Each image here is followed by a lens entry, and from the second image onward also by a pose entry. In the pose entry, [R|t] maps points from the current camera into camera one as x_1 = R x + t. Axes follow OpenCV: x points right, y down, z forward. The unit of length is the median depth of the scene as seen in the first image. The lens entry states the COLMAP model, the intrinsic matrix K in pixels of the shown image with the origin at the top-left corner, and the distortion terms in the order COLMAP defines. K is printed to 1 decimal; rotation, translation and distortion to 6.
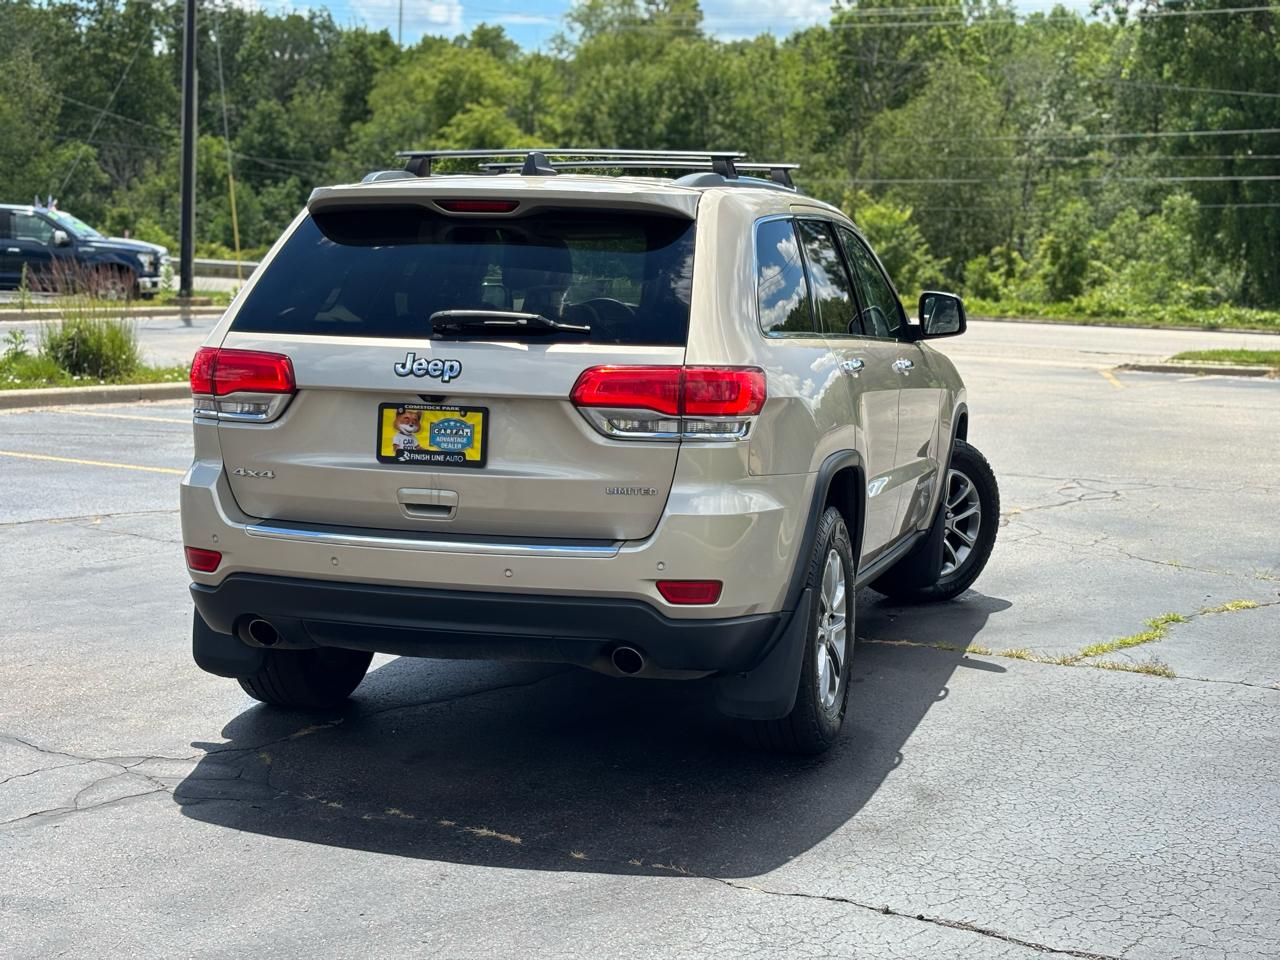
lens RADIAL K [[1922.2, 0, 624.6], [0, 1922.2, 486.3], [0, 0, 1]] dist [0.231243, -0.860330]
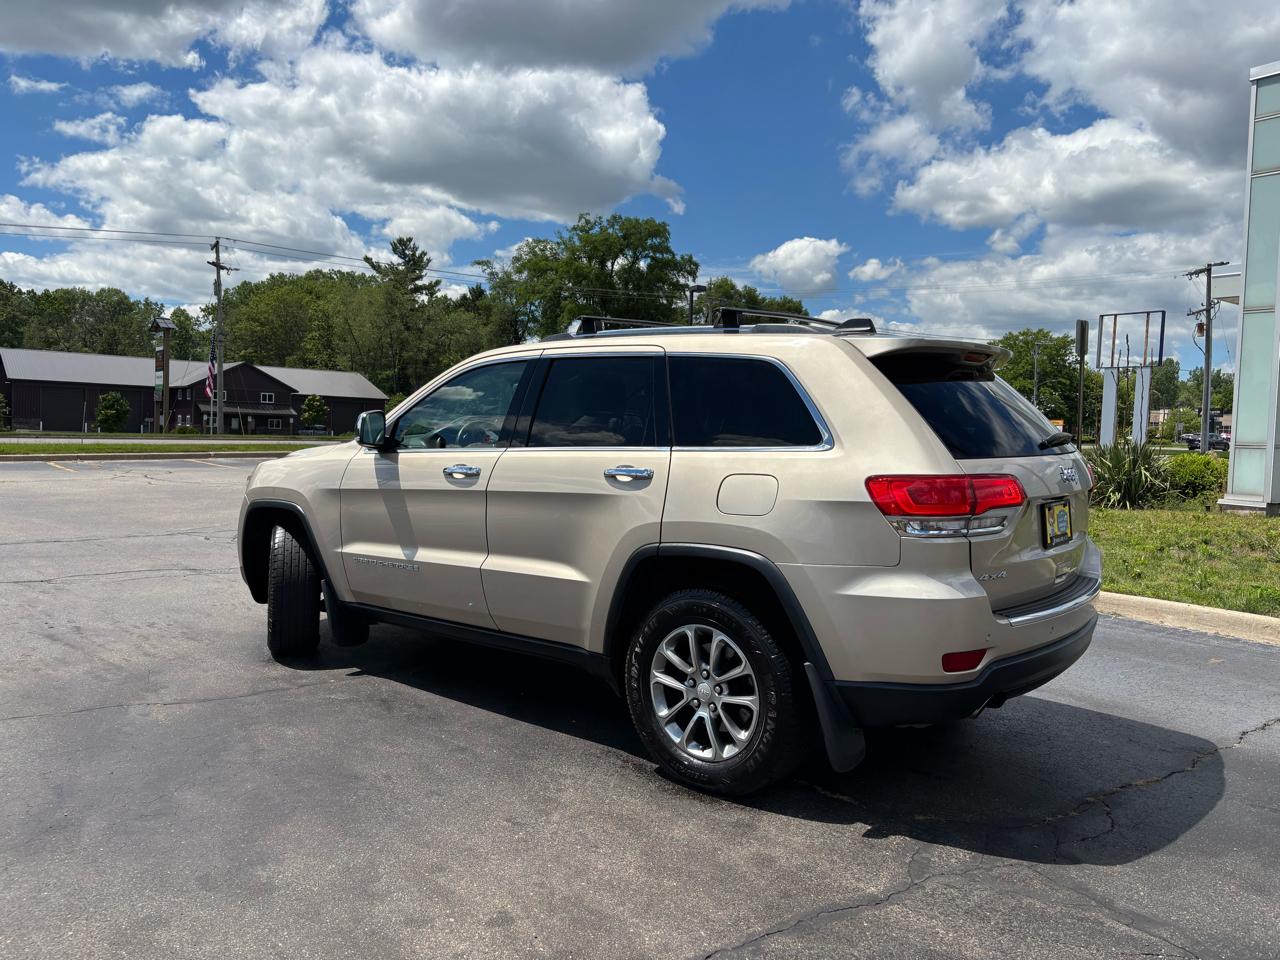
lens RADIAL K [[976.1, 0, 635.9], [0, 976.1, 482.0], [0, 0, 1]] dist [0.019041, -0.001799]
pose [[0.395246, -0.083081, 0.914811, -0.072452], [0.099102, 0.993945, 0.047451, -0.010083], [-0.913214, 0.071904, 0.401086, 0.083841]]
